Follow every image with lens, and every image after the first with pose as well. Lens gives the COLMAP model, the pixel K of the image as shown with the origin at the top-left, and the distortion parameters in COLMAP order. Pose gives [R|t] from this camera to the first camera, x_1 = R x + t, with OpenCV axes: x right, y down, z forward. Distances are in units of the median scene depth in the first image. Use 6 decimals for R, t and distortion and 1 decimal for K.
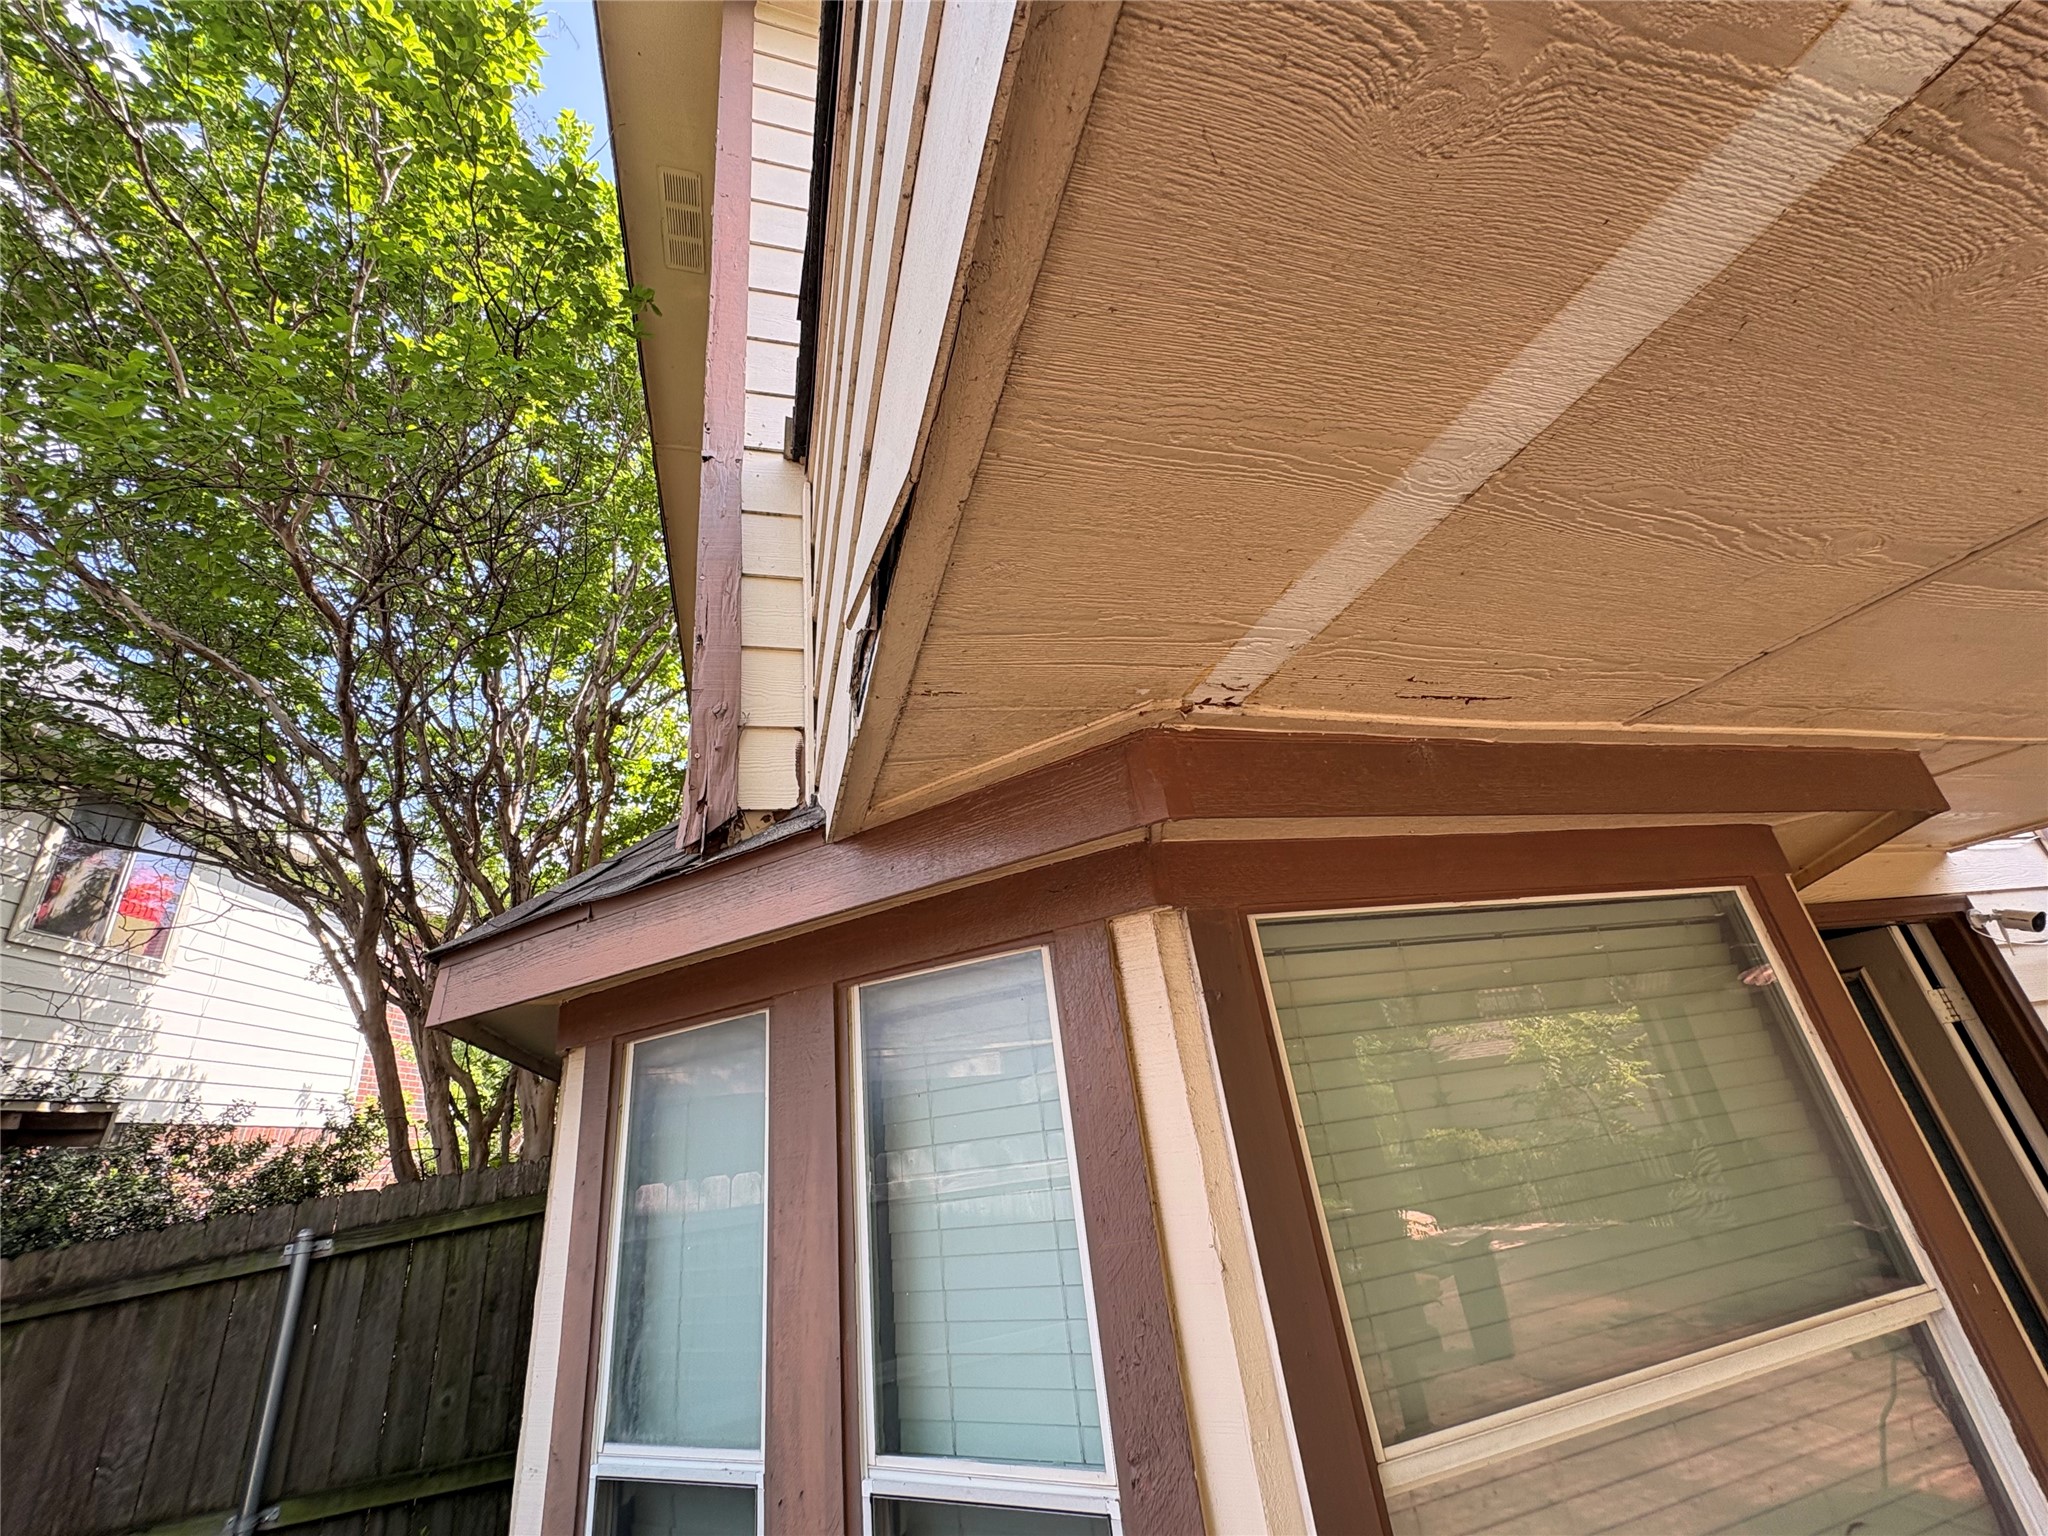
lens RADIAL K [[814.4, 0, 1024.0], [0, 814.4, 768.0], [0, 0, 1]] dist [-0.000346, 0.000750]
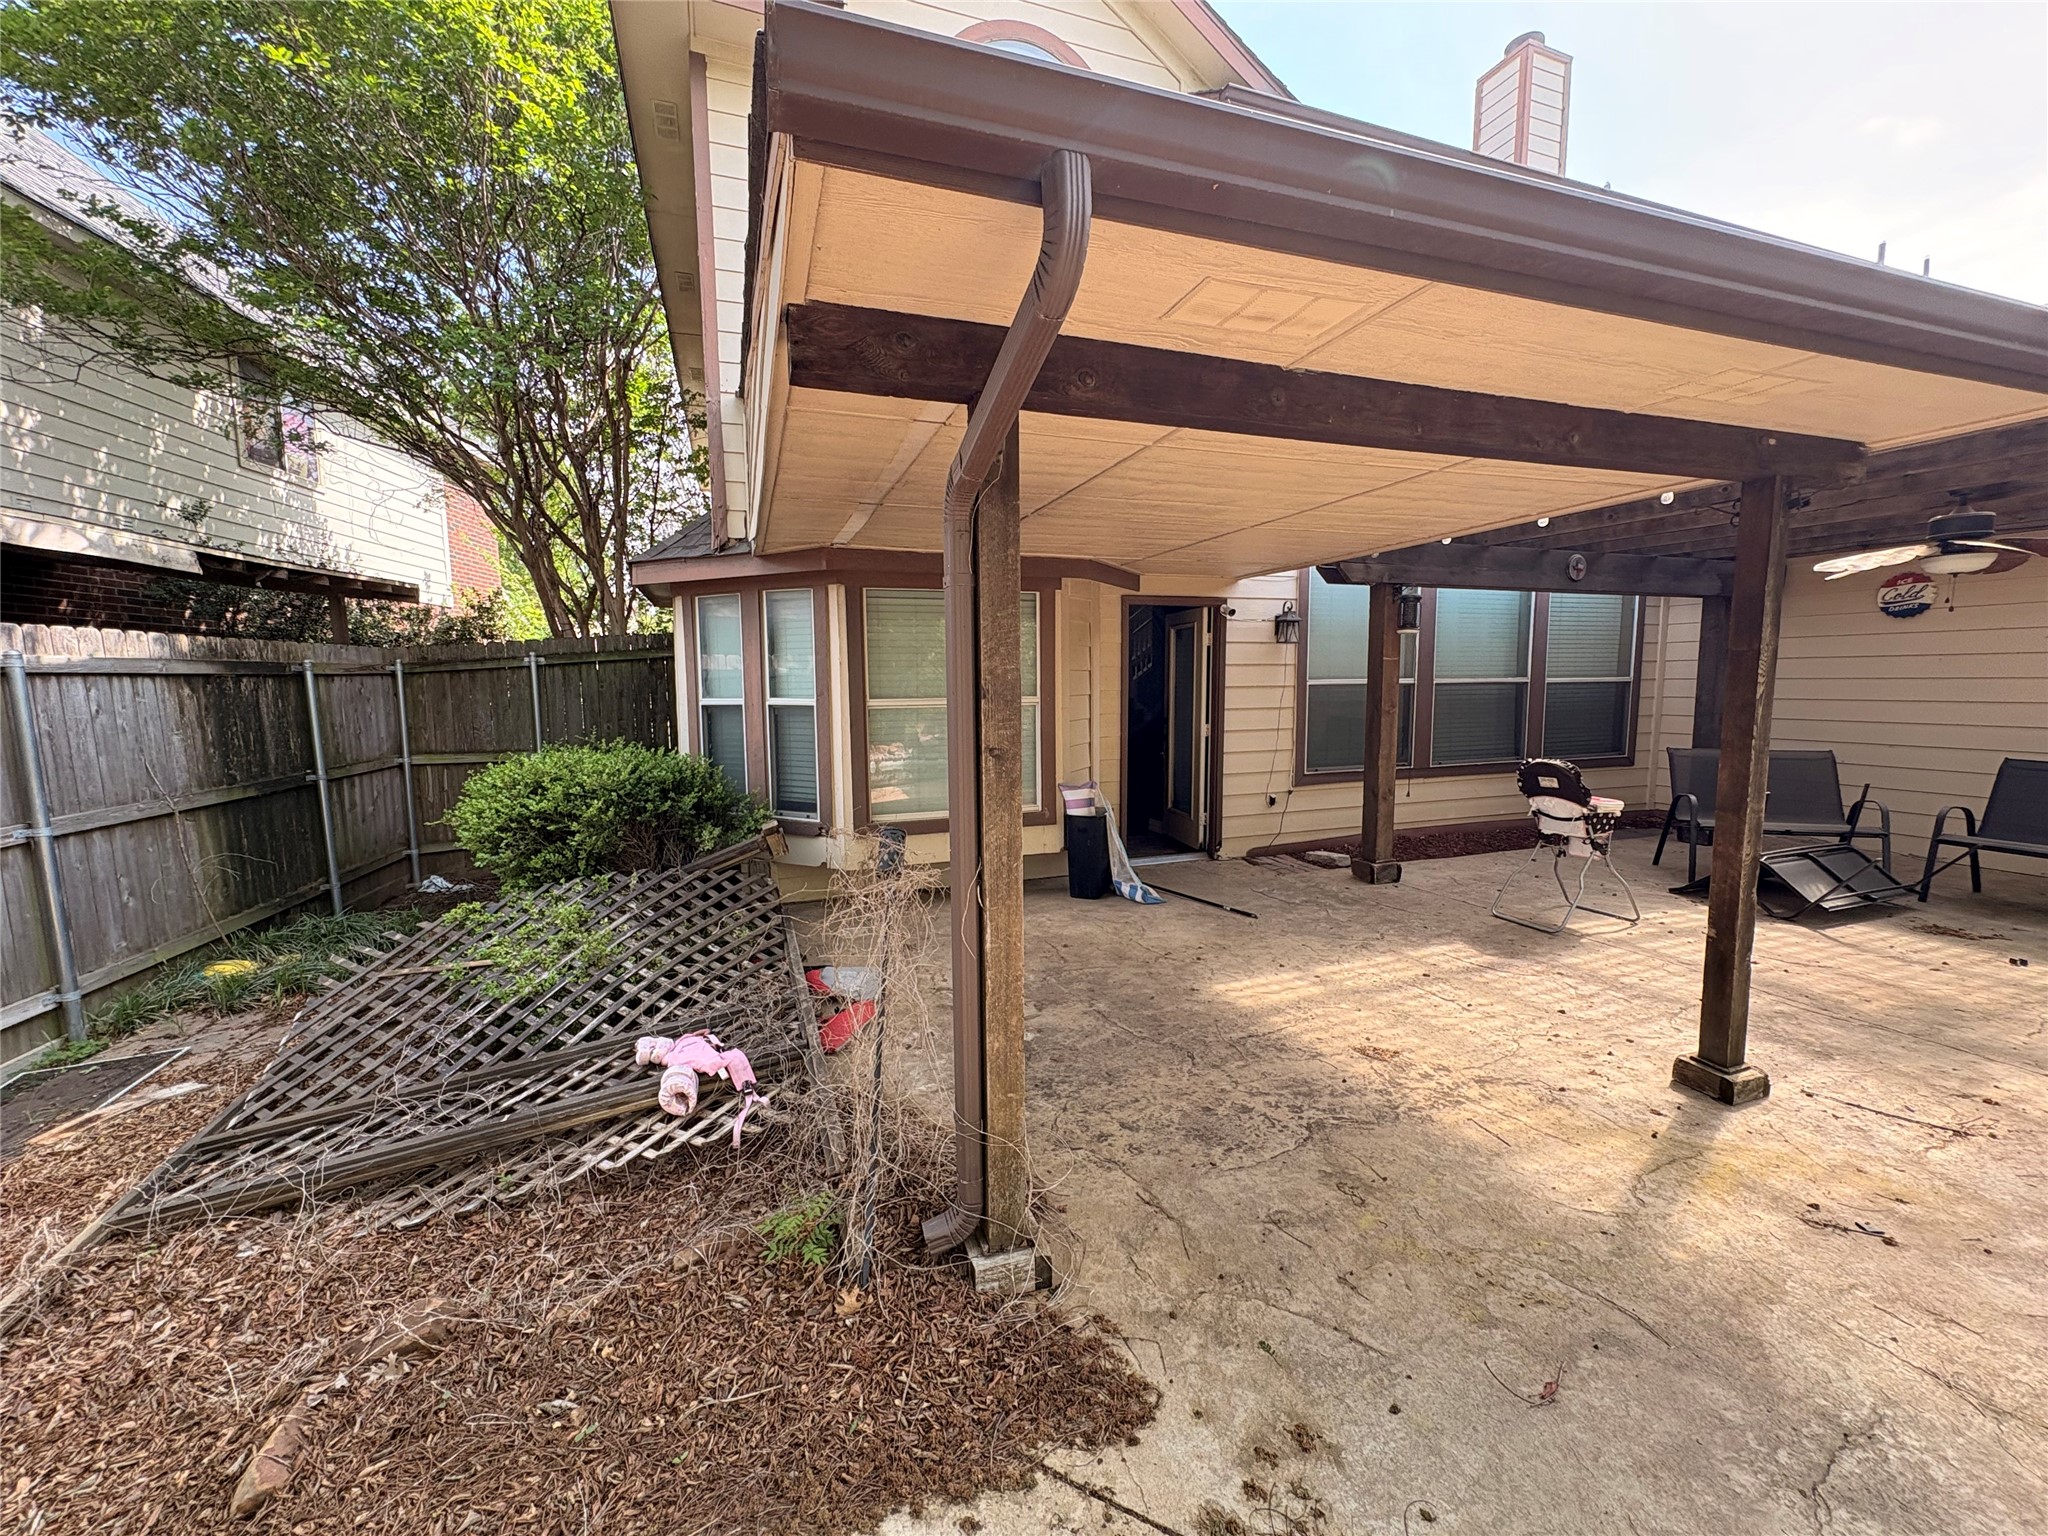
lens RADIAL K [[814.4, 0, 1024.0], [0, 814.4, 768.0], [0, 0, 1]] dist [-0.000346, 0.000750]
pose [[0.992400, 0.108329, 0.058369, 0.346863], [-0.123006, 0.860127, 0.495026, -0.422095], [0.003421, -0.498444, 0.866915, -1.074223]]
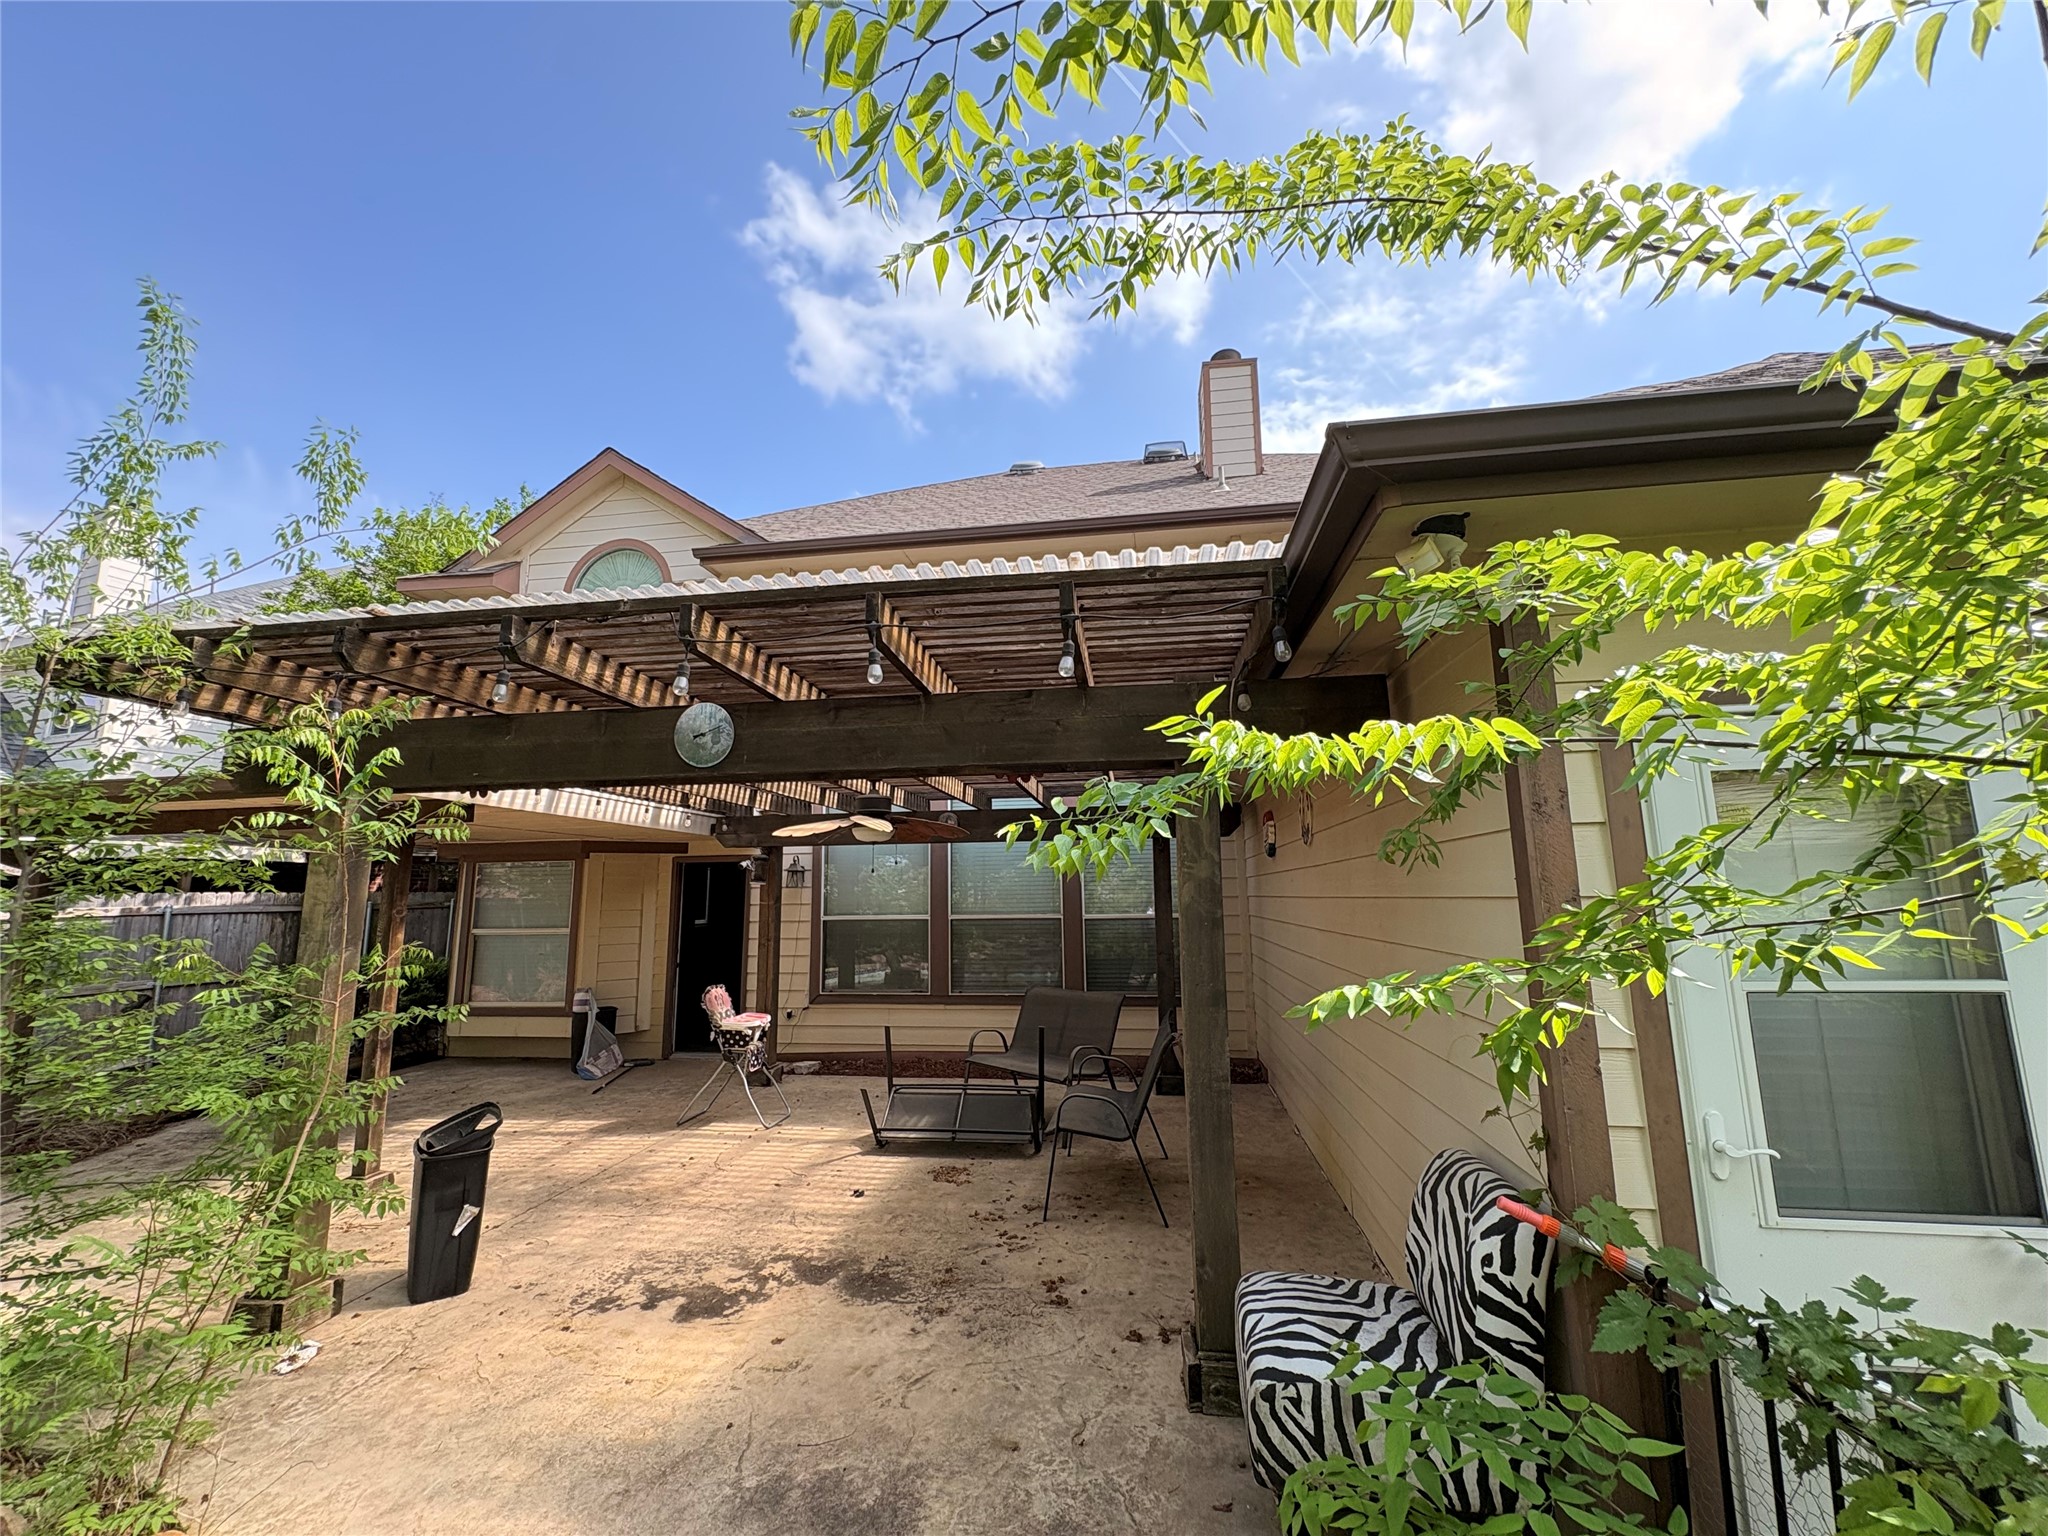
lens RADIAL K [[814.4, 0, 1024.0], [0, 814.4, 768.0], [0, 0, 1]] dist [-0.000346, 0.000750]
pose [[0.895457, 0.042091, -0.443153, 2.782767], [0.085553, 0.960688, 0.264118, -0.751135], [0.436849, -0.274419, 0.856654, -0.981885]]
